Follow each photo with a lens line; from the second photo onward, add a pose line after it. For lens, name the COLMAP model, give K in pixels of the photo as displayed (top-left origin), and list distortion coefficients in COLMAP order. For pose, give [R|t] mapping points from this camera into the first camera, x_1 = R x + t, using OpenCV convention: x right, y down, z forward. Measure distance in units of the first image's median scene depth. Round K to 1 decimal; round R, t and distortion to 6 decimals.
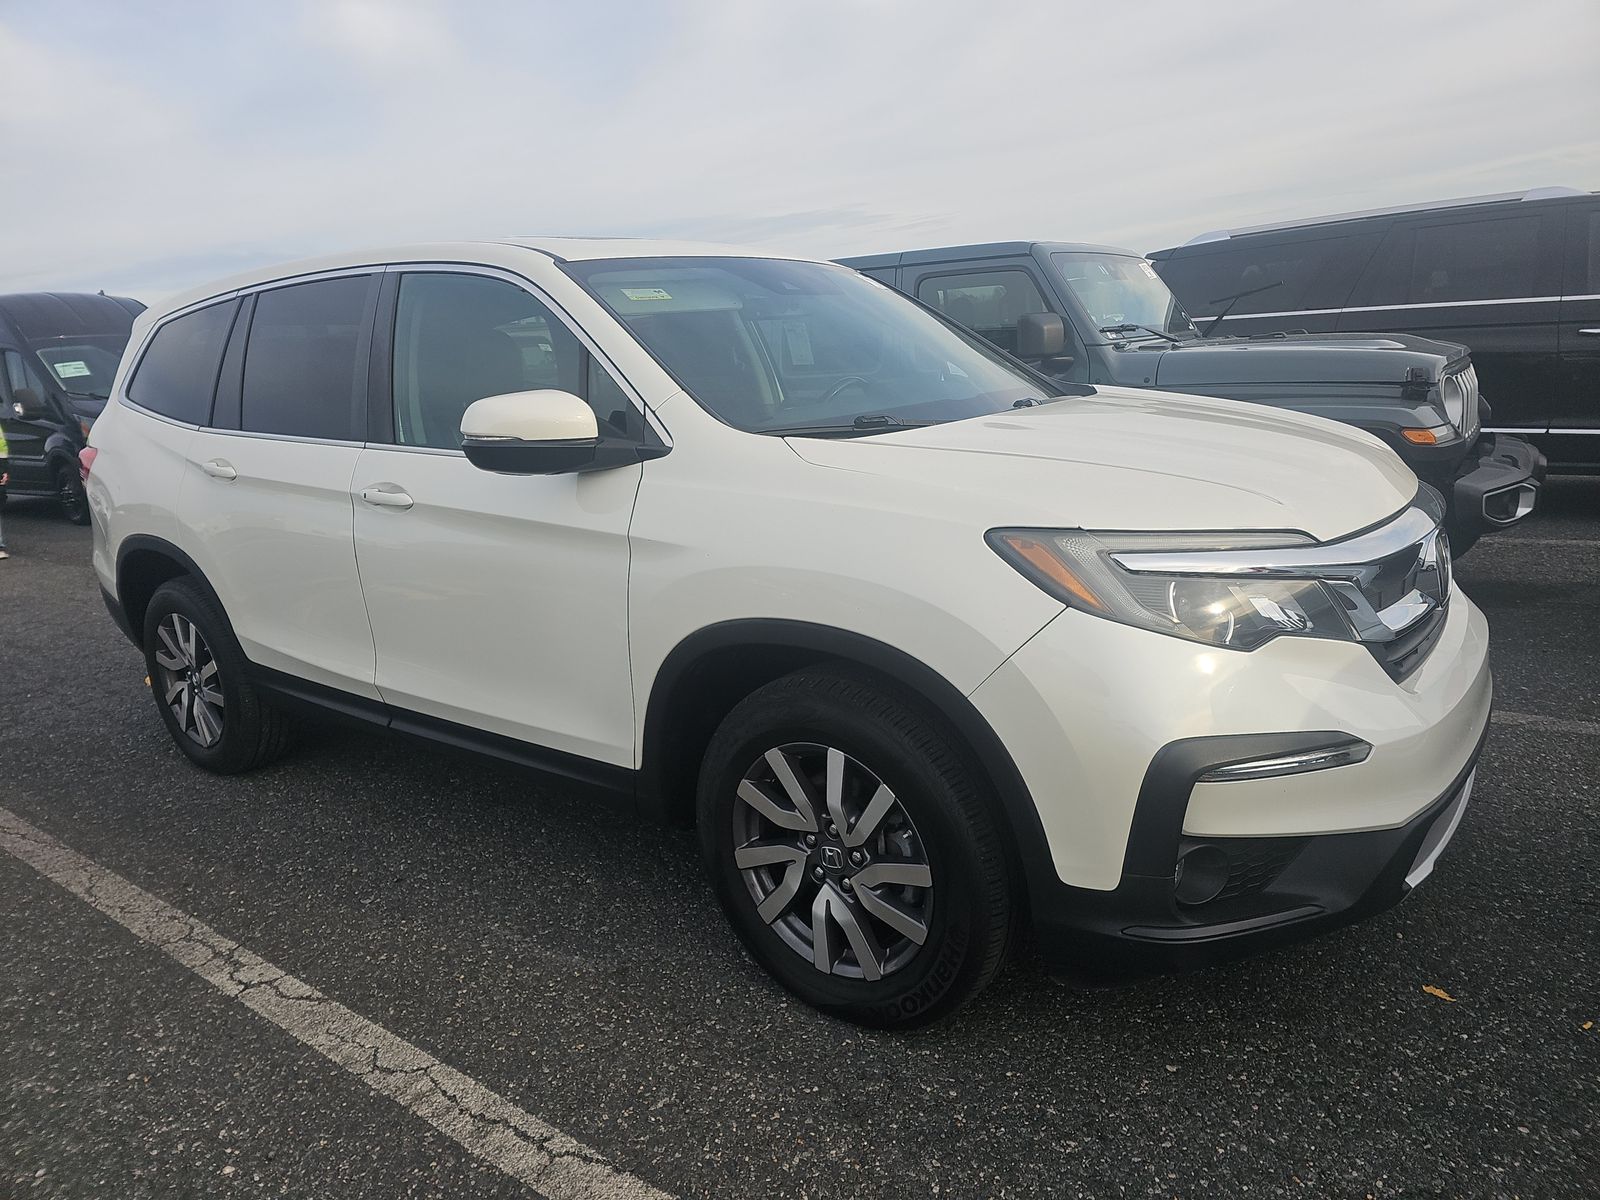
lens RADIAL K [[1061.5, 0, 802.4], [0, 1061.5, 590.2], [0, 0, 1]] dist [0.068201, -0.066330]
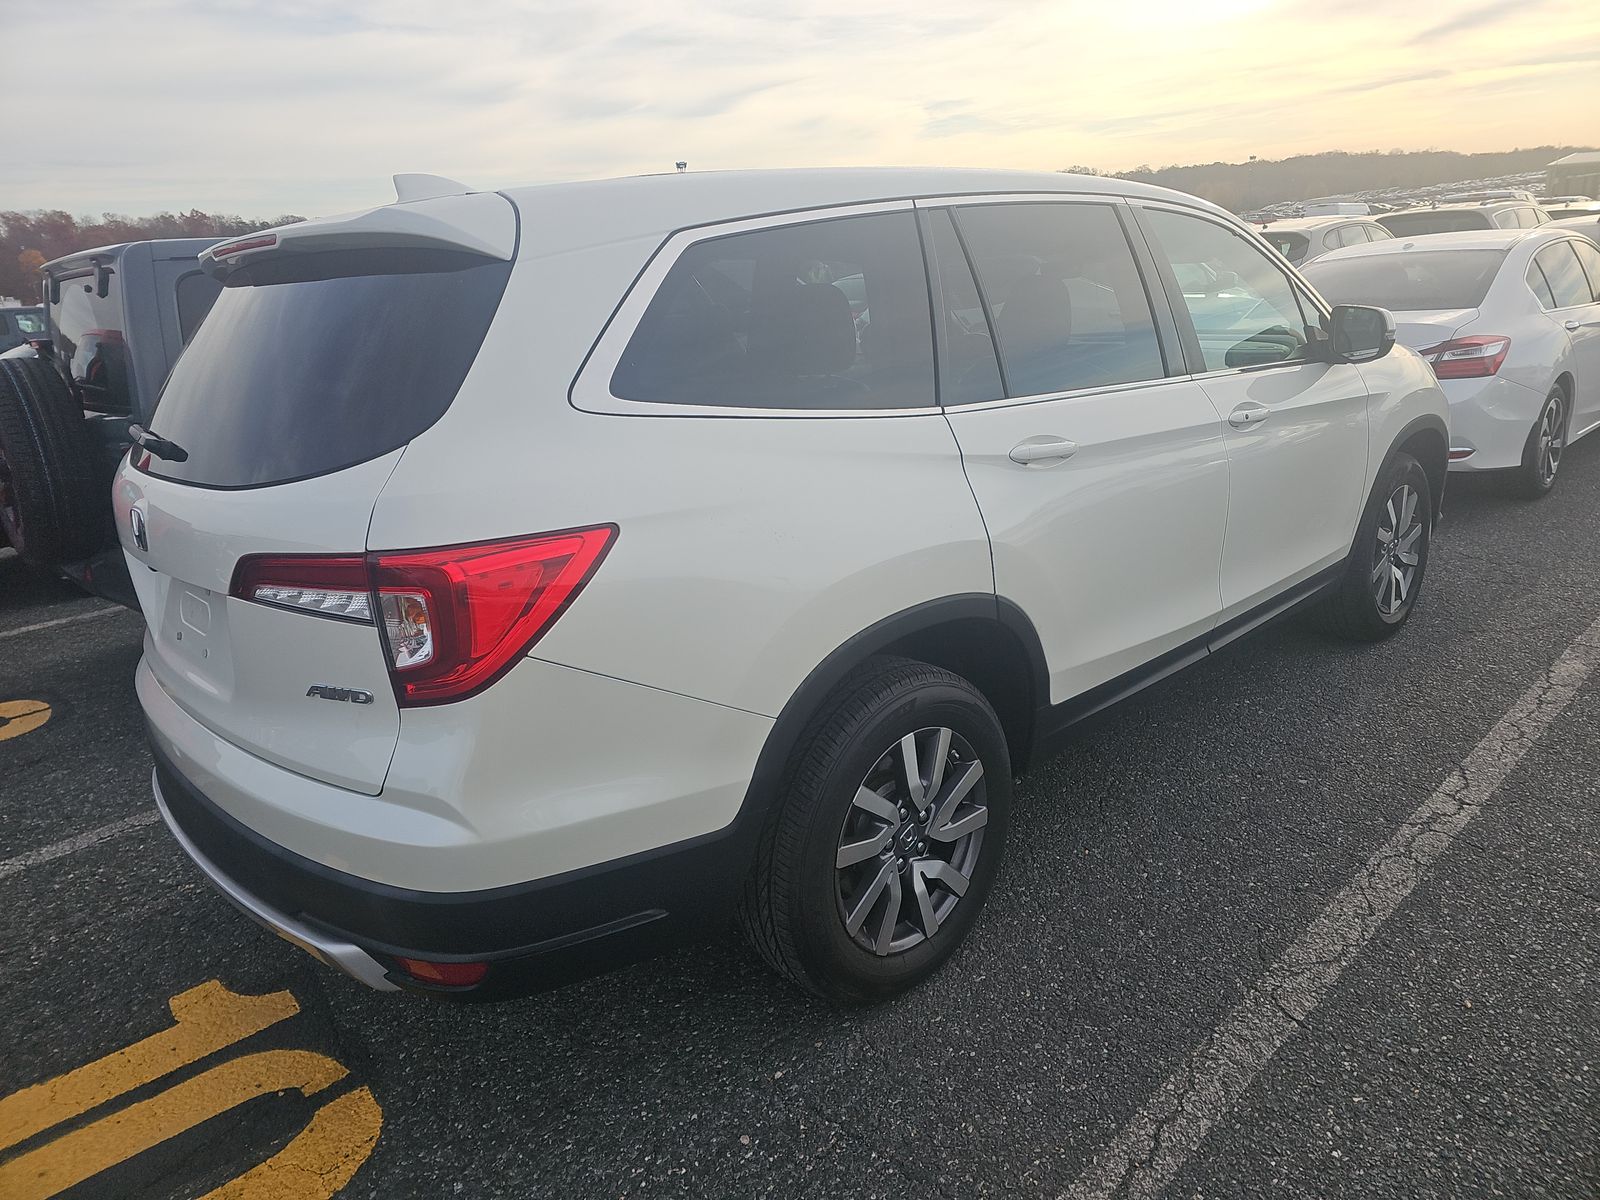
lens RADIAL K [[1061.5, 0, 802.4], [0, 1061.5, 590.2], [0, 0, 1]] dist [0.068201, -0.066330]
pose [[0.170562, -0.228876, 0.958397, -1.539112], [0.300259, 0.938463, 0.170680, -0.238330], [-0.938485, 0.258656, 0.228788, 1.215335]]
